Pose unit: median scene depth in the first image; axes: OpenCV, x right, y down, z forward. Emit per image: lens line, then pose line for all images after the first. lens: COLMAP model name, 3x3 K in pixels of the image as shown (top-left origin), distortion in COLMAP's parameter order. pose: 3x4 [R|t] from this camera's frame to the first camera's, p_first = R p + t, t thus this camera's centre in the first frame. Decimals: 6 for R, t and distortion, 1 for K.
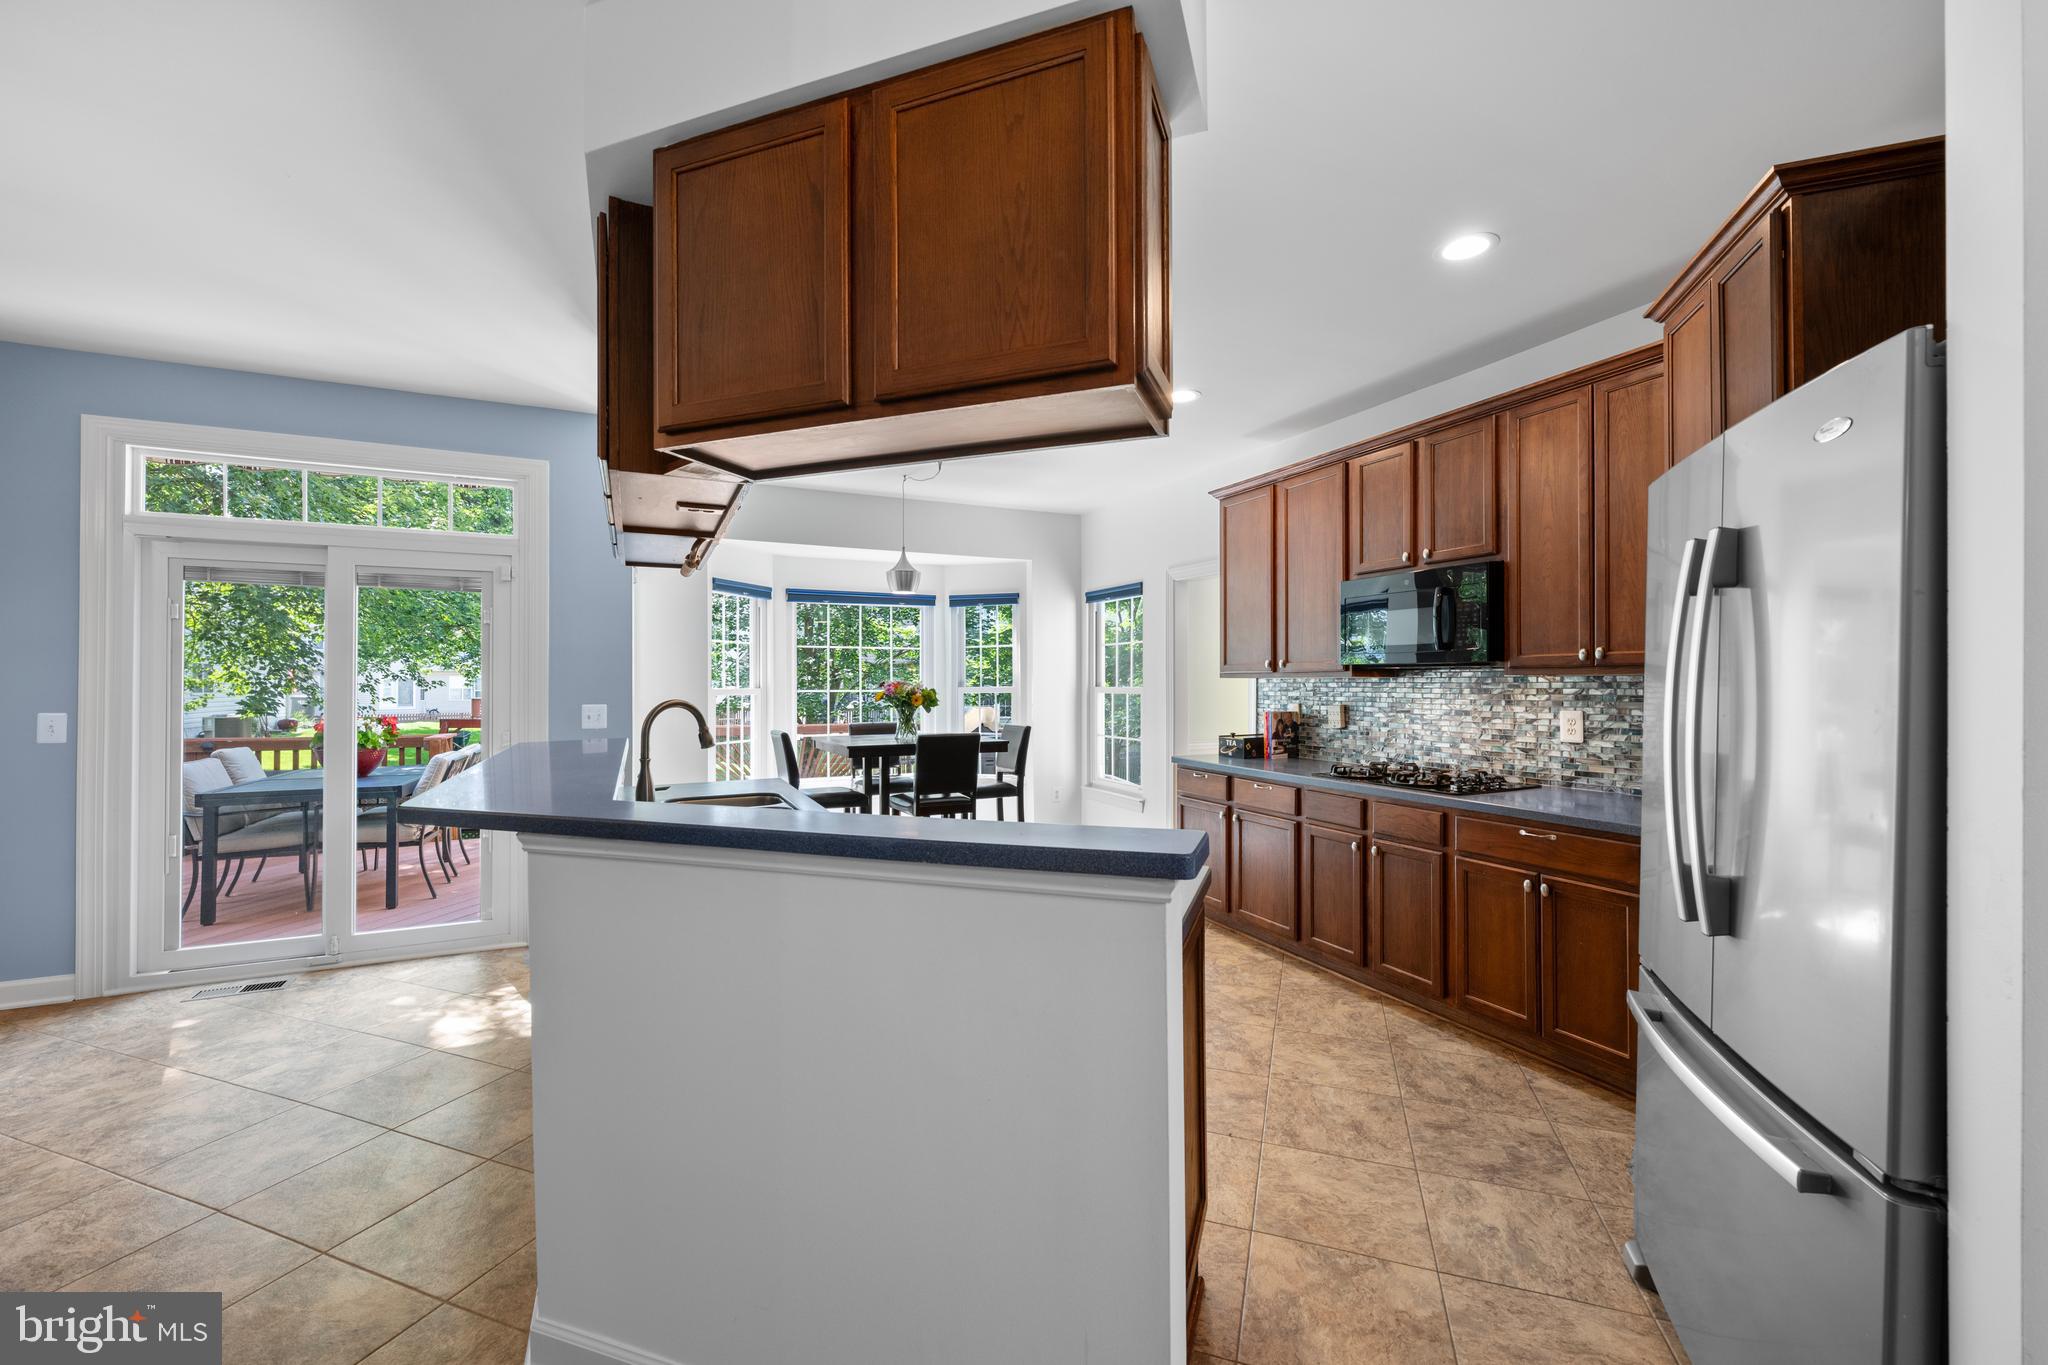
lens RADIAL K [[814.8, 0, 1022.4], [0, 814.8, 676.4], [0, 0, 1]] dist [-0.000578, -0.000301]
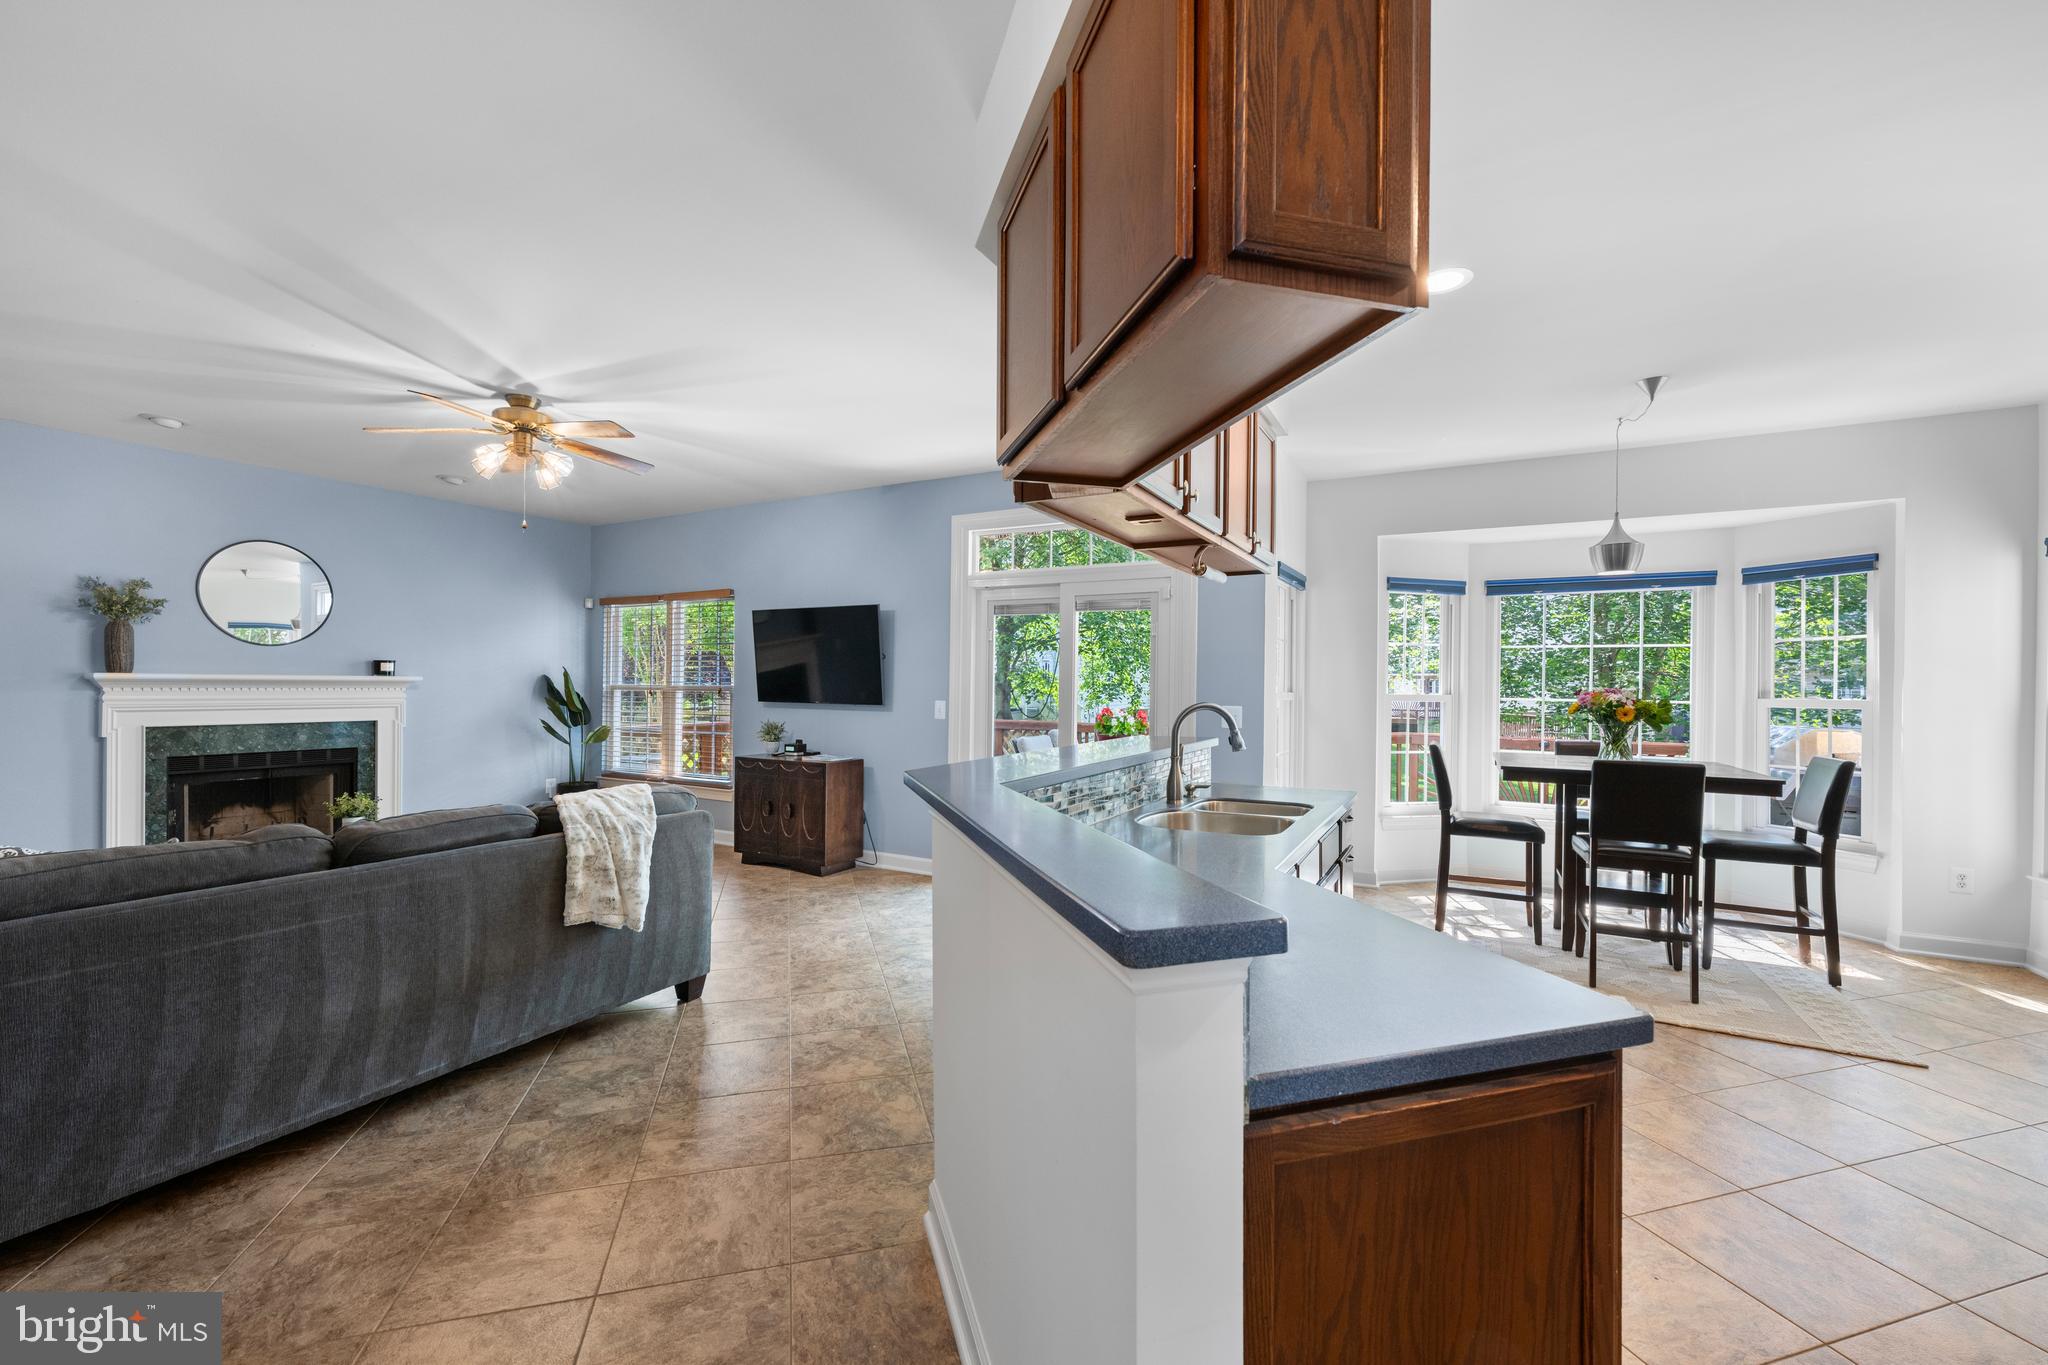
lens RADIAL K [[818.4, 0, 1023.5], [0, 818.4, 686.7], [0, 0, 1]] dist [-0.000488, -0.000037]
pose [[0.587244, 0.011869, -0.809323, 0.154336], [-0.006538, 0.999929, 0.009919, -0.000342], [0.809384, -0.000533, 0.587280, 0.104071]]
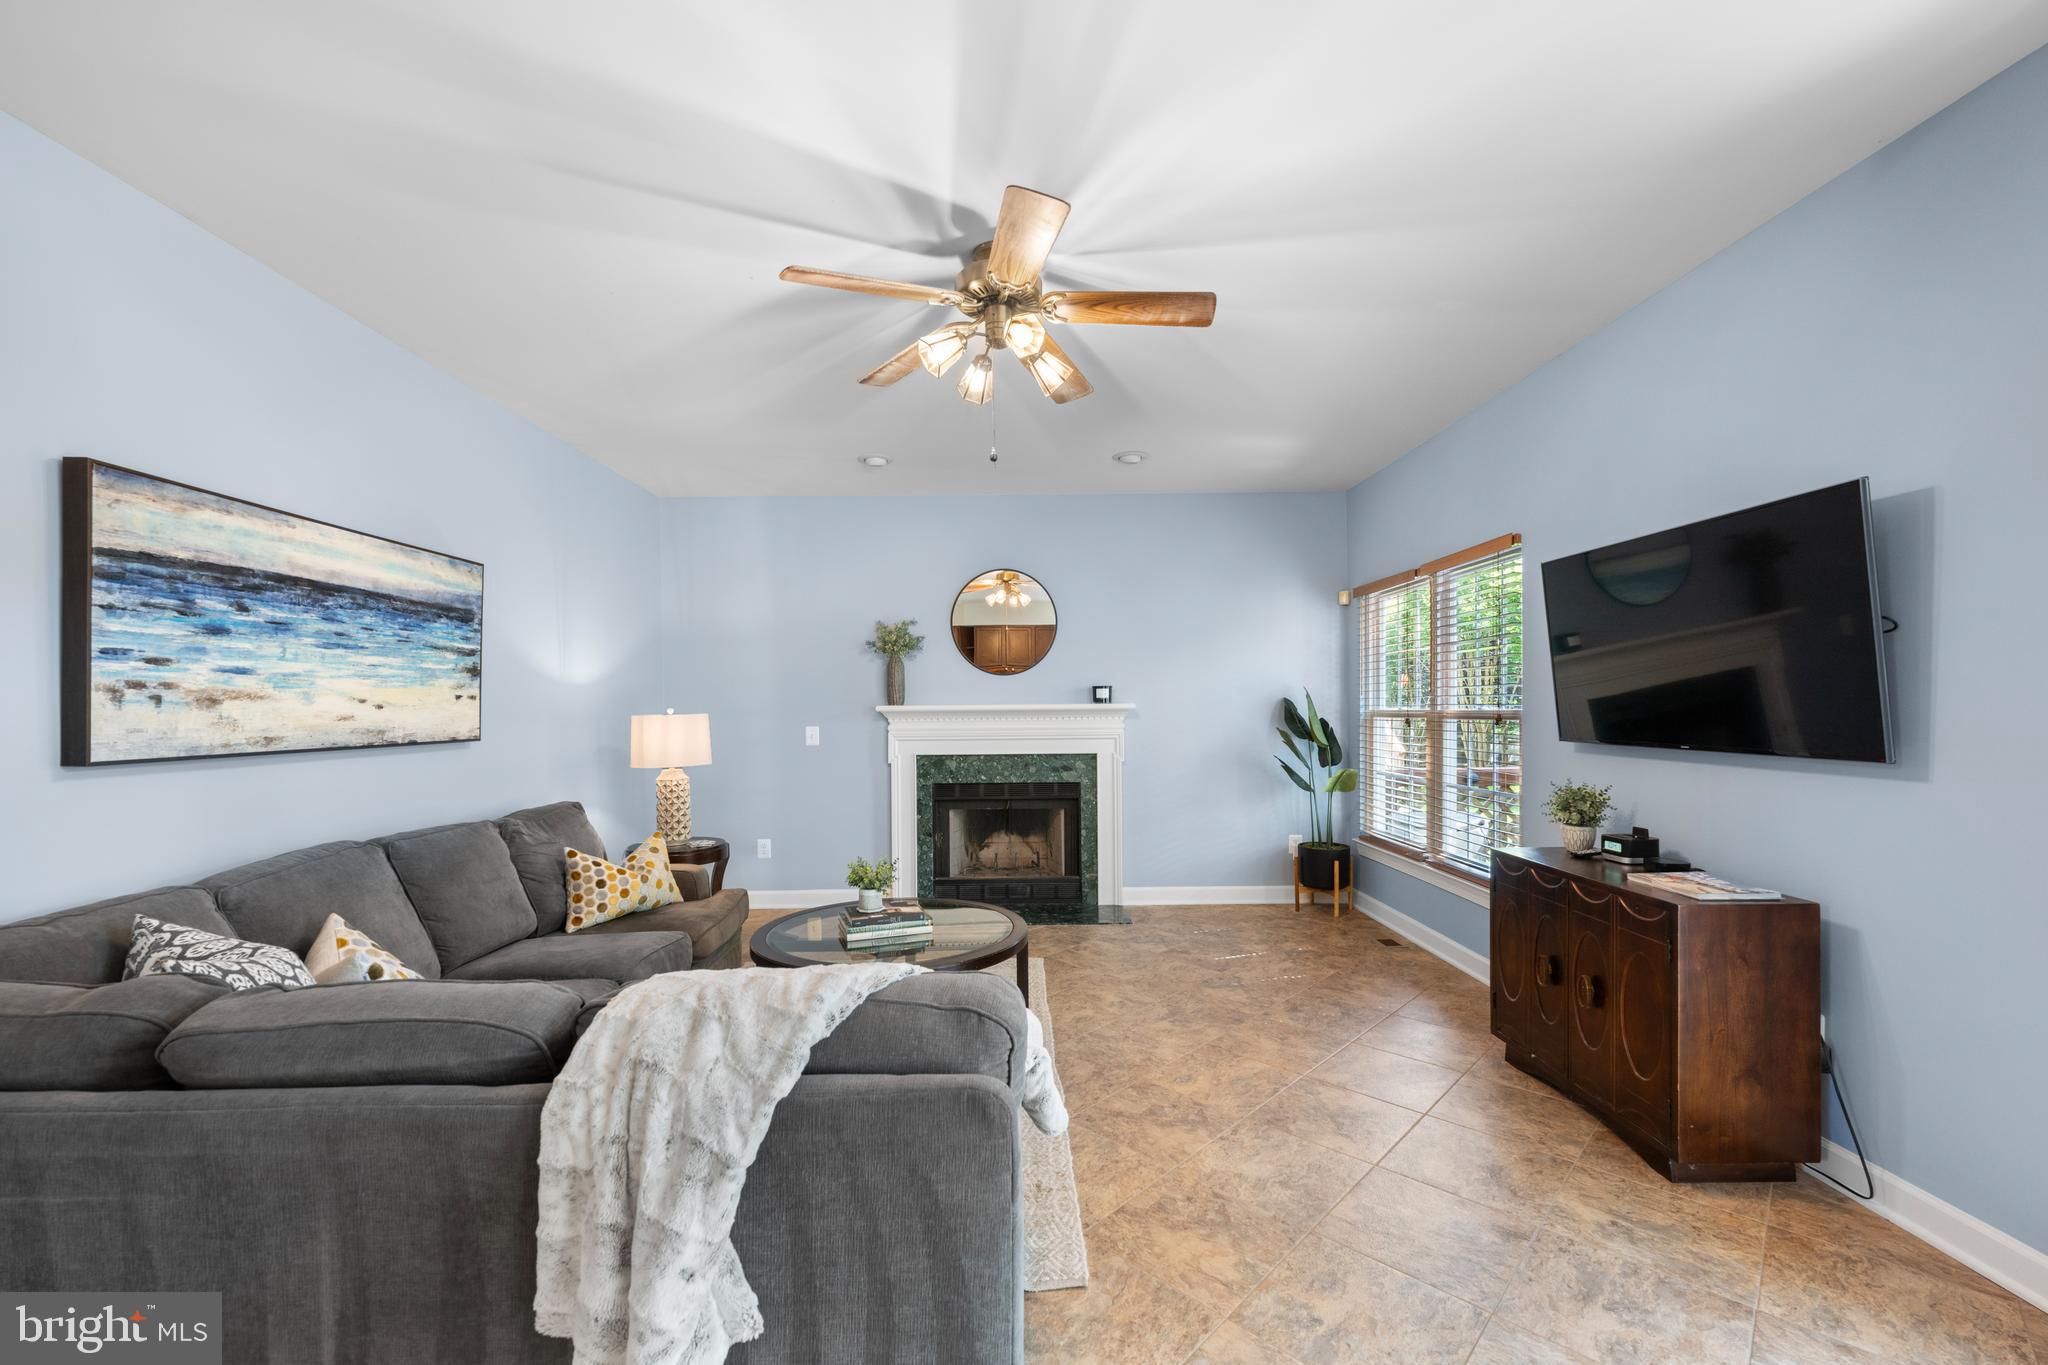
lens RADIAL K [[829.7, 0, 1010.9], [0, 829.7, 710.7], [0, 0, 1]] dist [-0.000848, -0.000187]
pose [[-0.419908, 0.012999, -0.907474, -0.302819], [0.017051, 0.999834, 0.006432, 0.002186], [0.907407, -0.012772, -0.420060, 0.376999]]
